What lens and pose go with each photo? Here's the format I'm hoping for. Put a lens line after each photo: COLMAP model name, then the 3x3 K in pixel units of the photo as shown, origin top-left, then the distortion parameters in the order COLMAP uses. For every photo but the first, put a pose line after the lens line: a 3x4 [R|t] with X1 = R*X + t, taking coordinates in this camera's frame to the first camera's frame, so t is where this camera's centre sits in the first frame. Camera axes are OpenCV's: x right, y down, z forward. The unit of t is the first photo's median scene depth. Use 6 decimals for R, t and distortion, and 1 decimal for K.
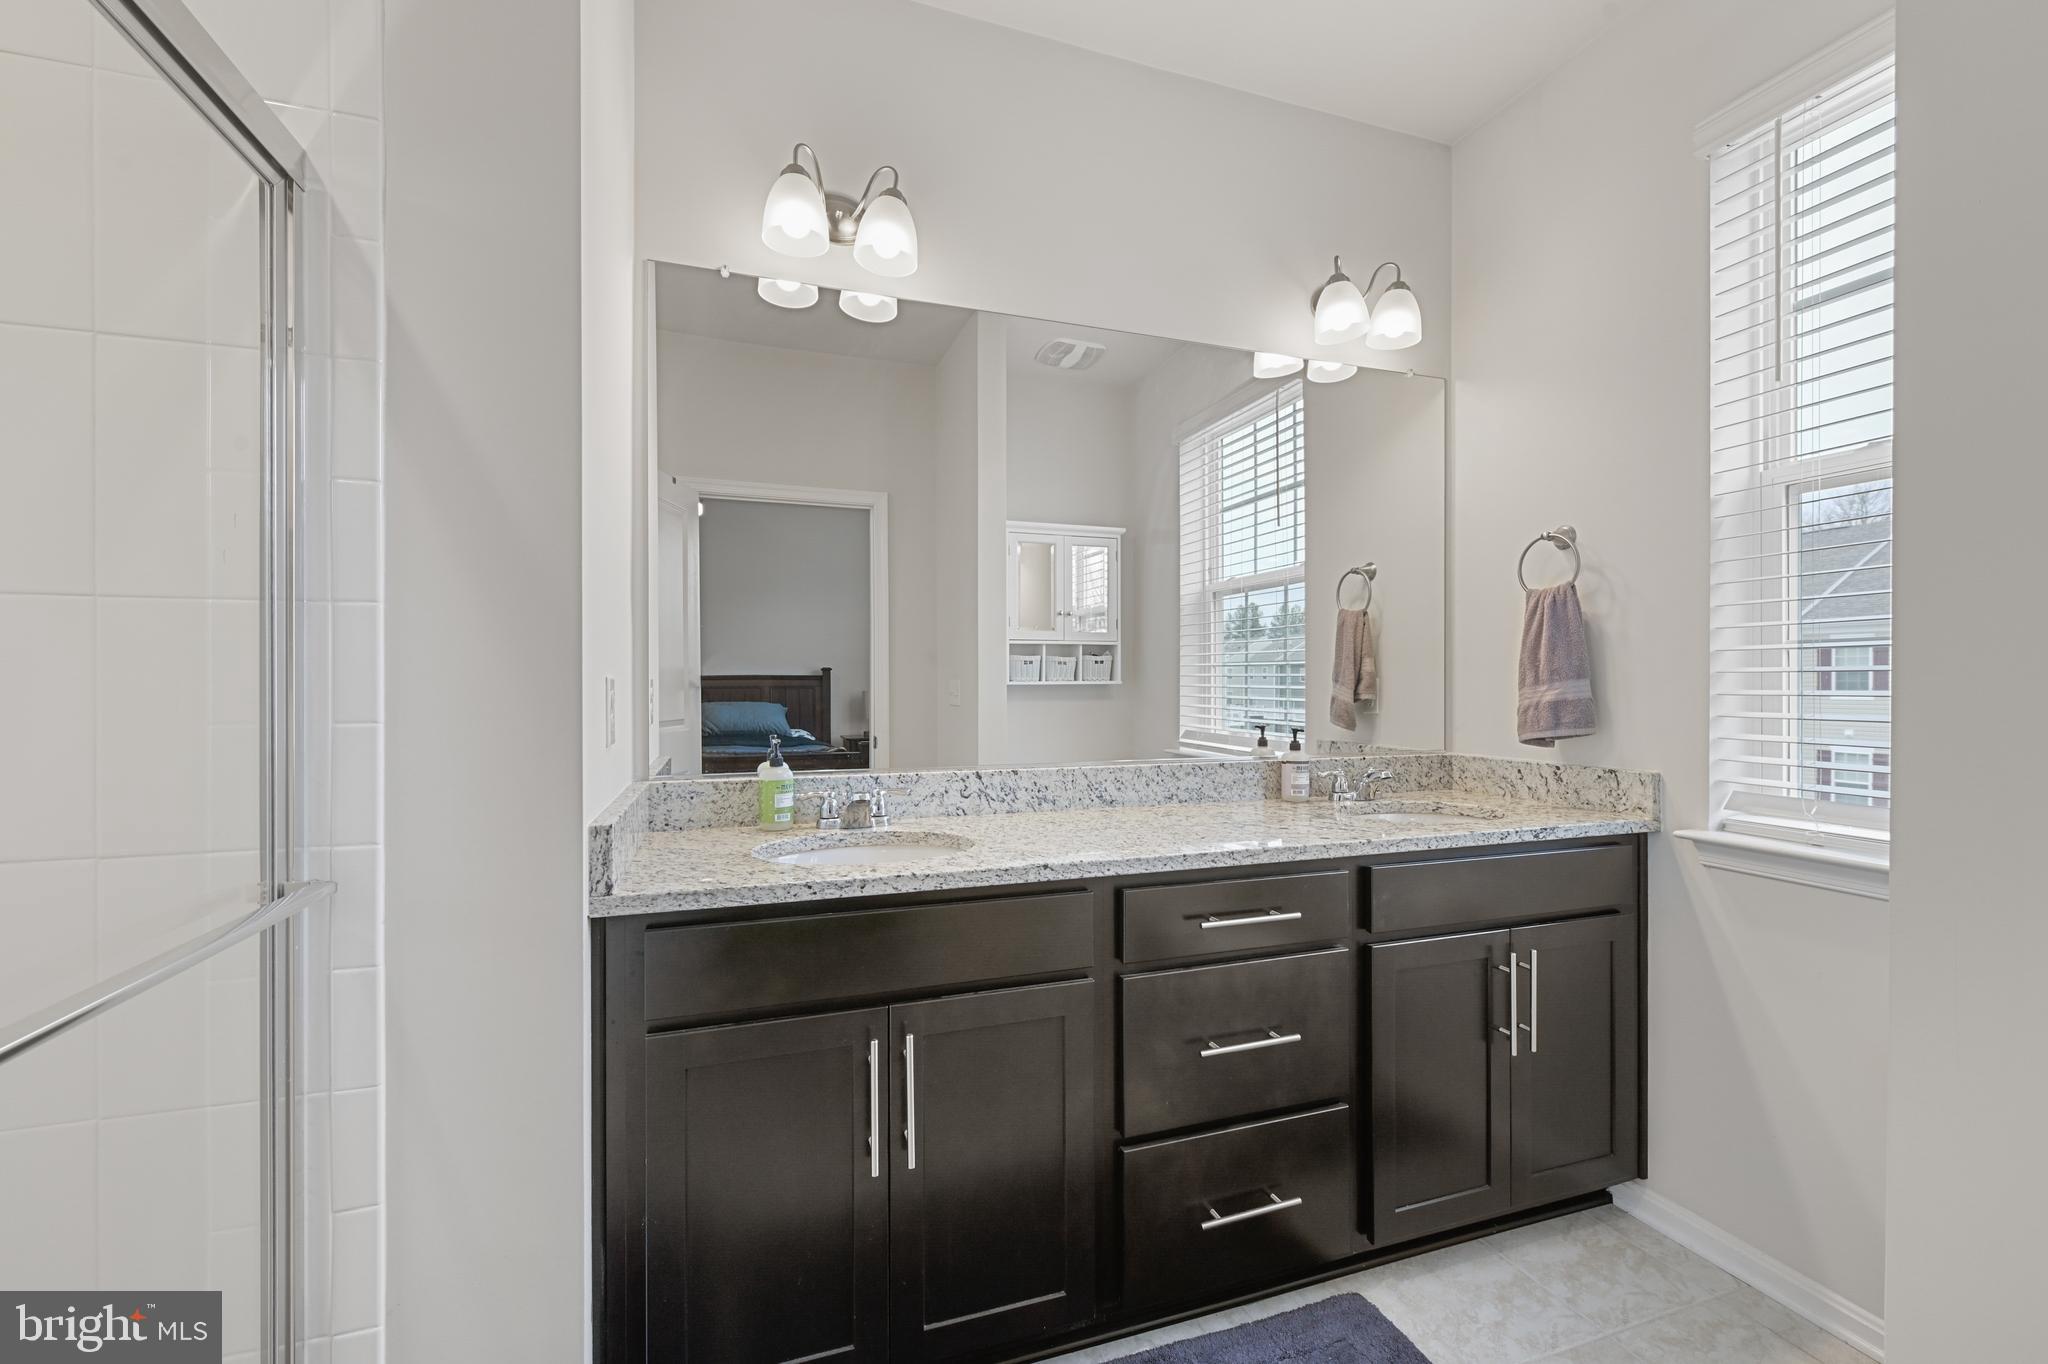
lens RADIAL K [[860.4, 0, 1020.6], [0, 860.4, 681.5], [0, 0, 1]] dist [0.000104, 0.000802]
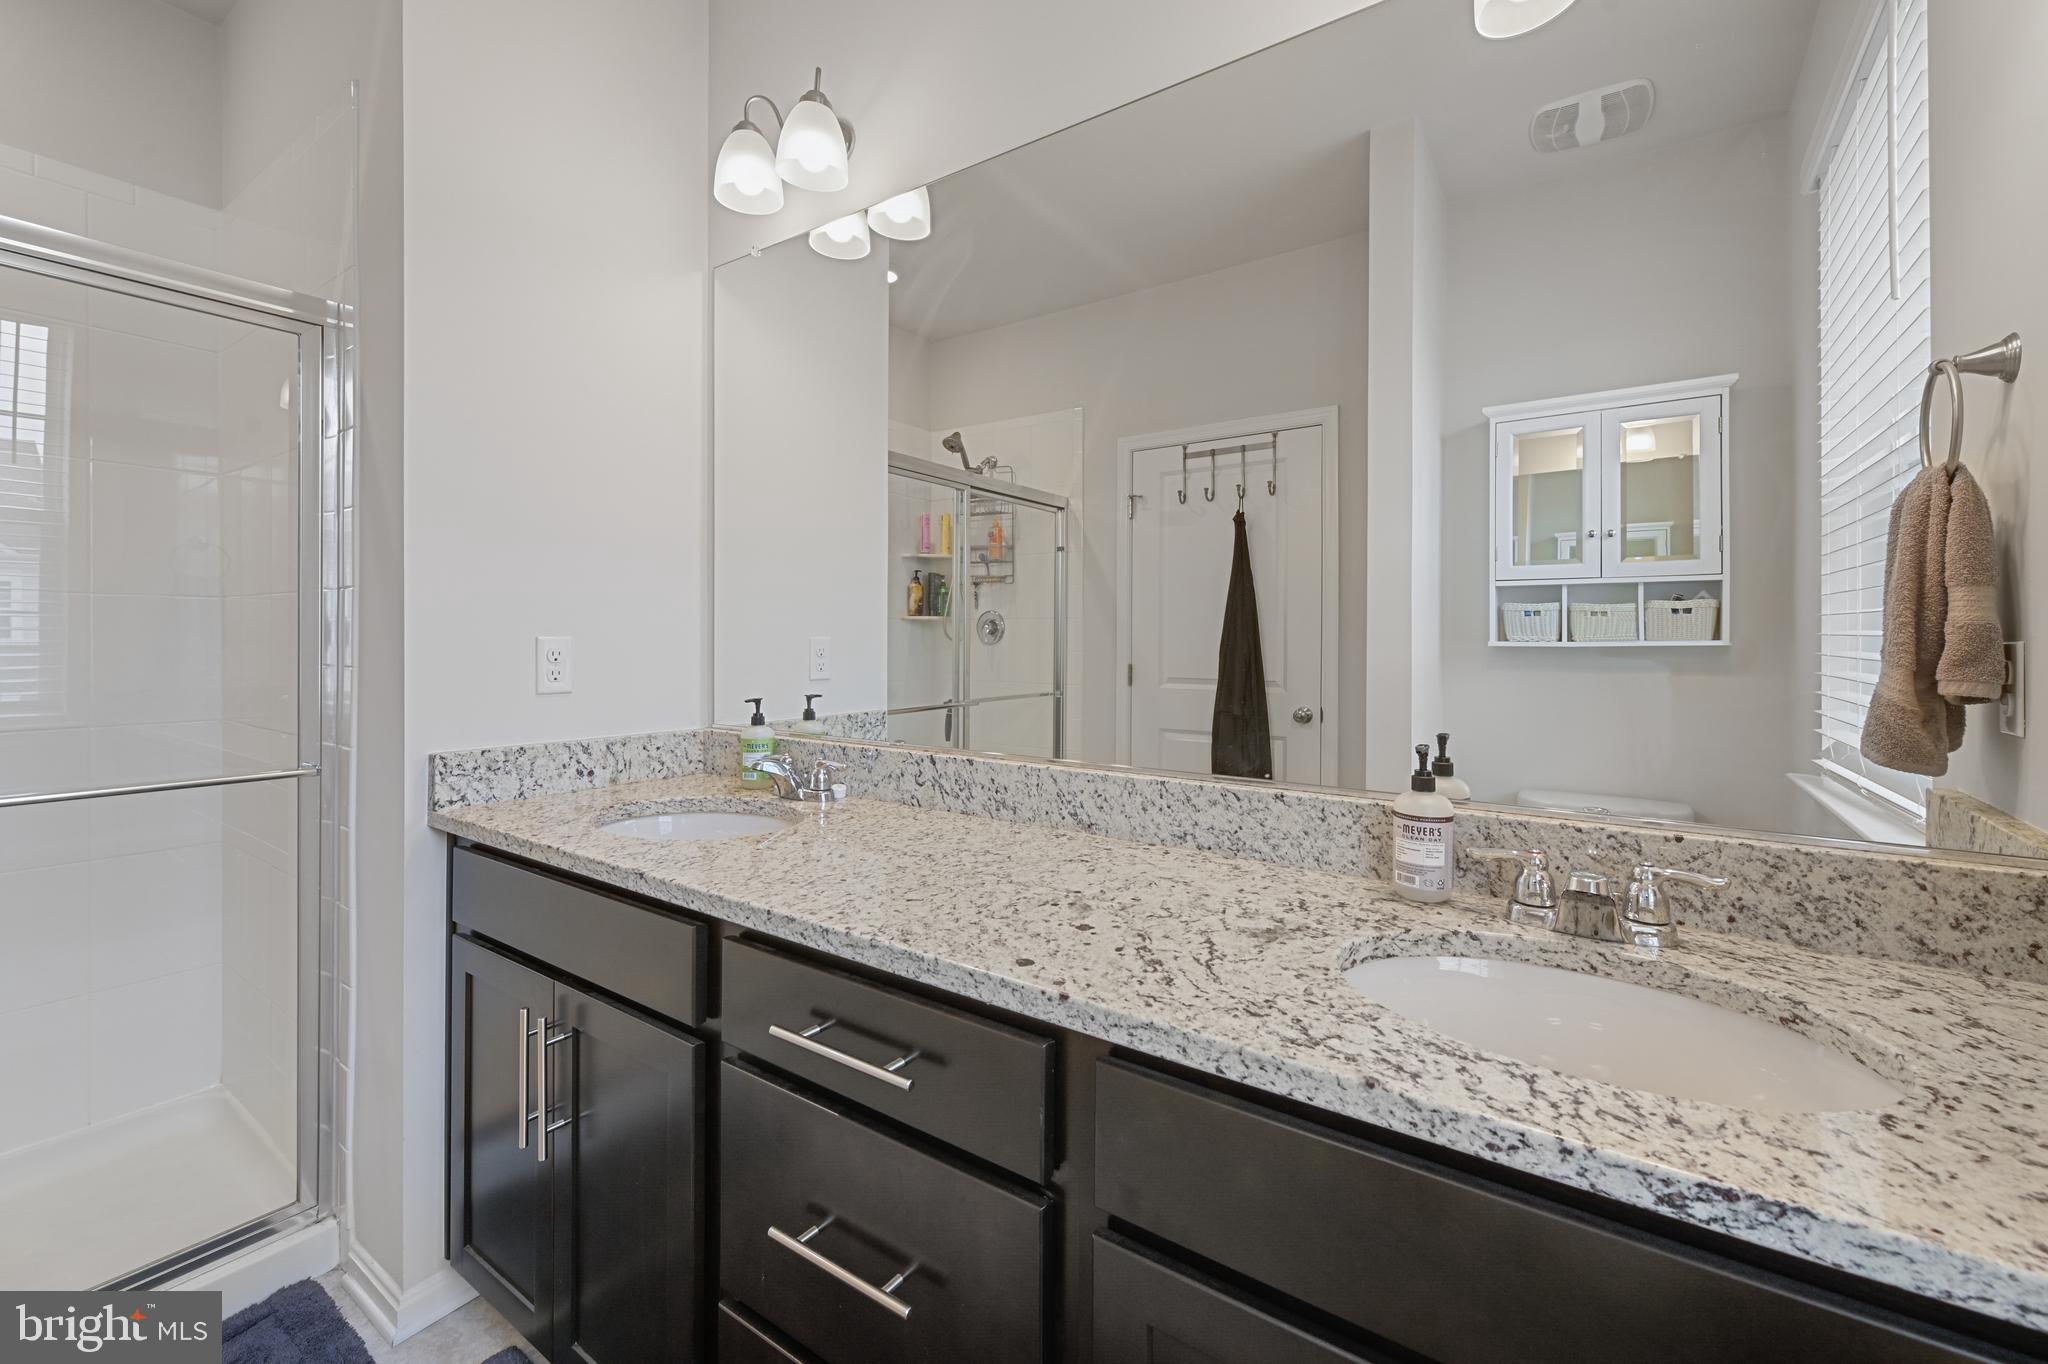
lens RADIAL K [[860.4, 0, 997.3], [0, 860.4, 632.1], [0, 0, 1]] dist [0.000104, 0.000802]
pose [[0.589414, 0.000565, -0.807831, 0.601066], [-0.006333, 0.999972, -0.003921, -0.005280], [0.807806, 0.007427, 0.589402, 0.557044]]
